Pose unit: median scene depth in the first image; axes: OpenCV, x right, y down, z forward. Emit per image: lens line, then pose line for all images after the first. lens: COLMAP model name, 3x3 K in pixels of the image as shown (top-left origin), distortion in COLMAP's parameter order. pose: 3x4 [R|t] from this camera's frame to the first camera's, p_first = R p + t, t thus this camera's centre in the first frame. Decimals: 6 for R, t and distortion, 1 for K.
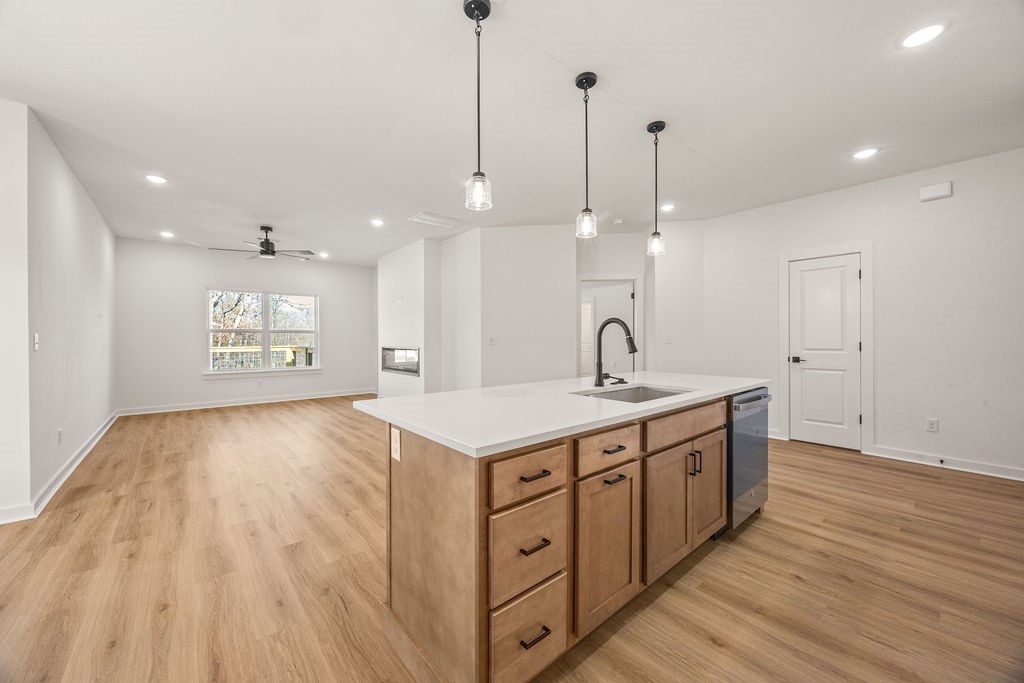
lens RADIAL K [[386.4, 0, 505.9], [0, 386.4, 328.7], [0, 0, 1]] dist [-0.001422, 0.000085]
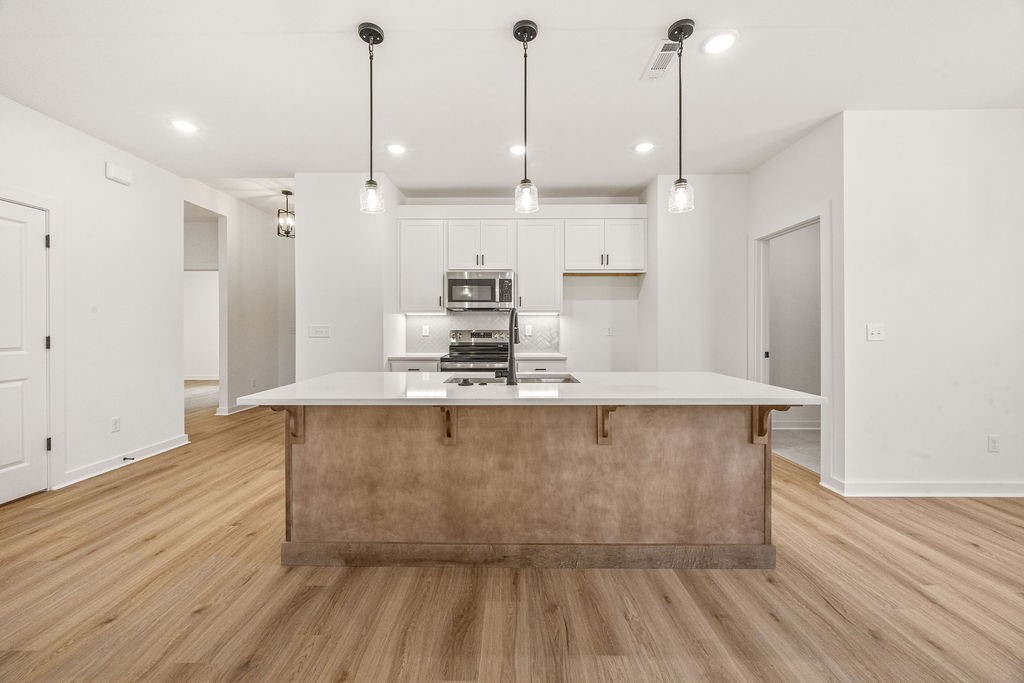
lens RADIAL K [[386.4, 0, 505.9], [0, 386.4, 328.7], [0, 0, 1]] dist [-0.001422, 0.000085]
pose [[-0.758378, 0.003277, 0.651807, -0.312927], [-0.013223, 0.999704, -0.020411, 0.040263], [-0.651681, -0.024098, -0.758110, 1.652899]]
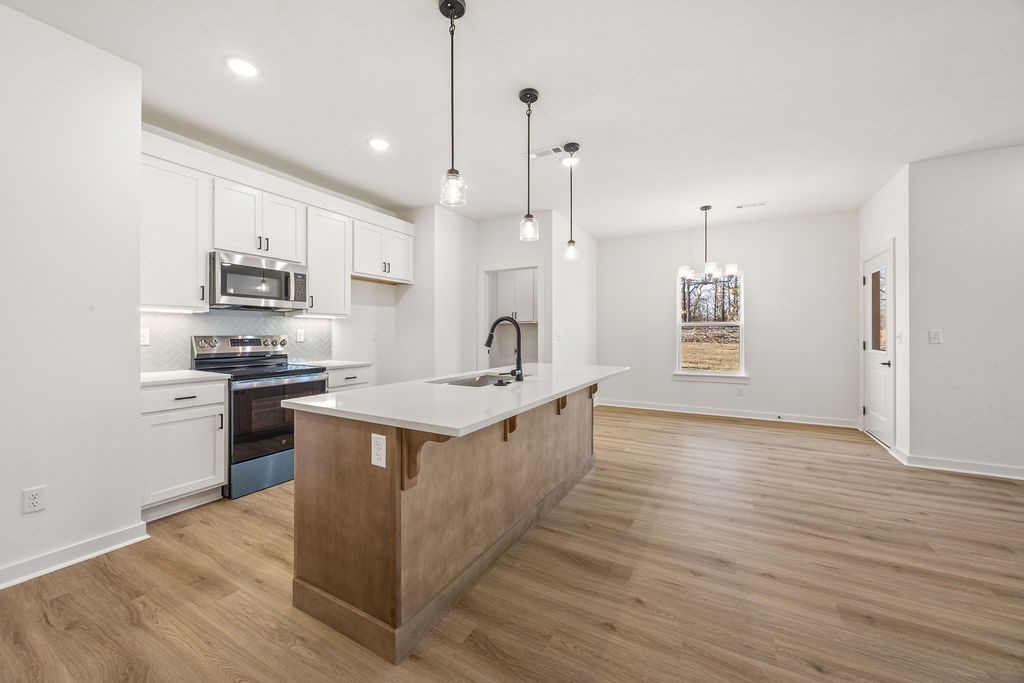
lens RADIAL K [[386.4, 0, 505.9], [0, 386.4, 328.7], [0, 0, 1]] dist [-0.001422, 0.000085]
pose [[-0.940161, -0.001351, -0.340728, 0.619004], [0.010561, 0.999396, -0.033104, 0.041114], [0.340567, -0.034721, -0.939579, 1.954664]]
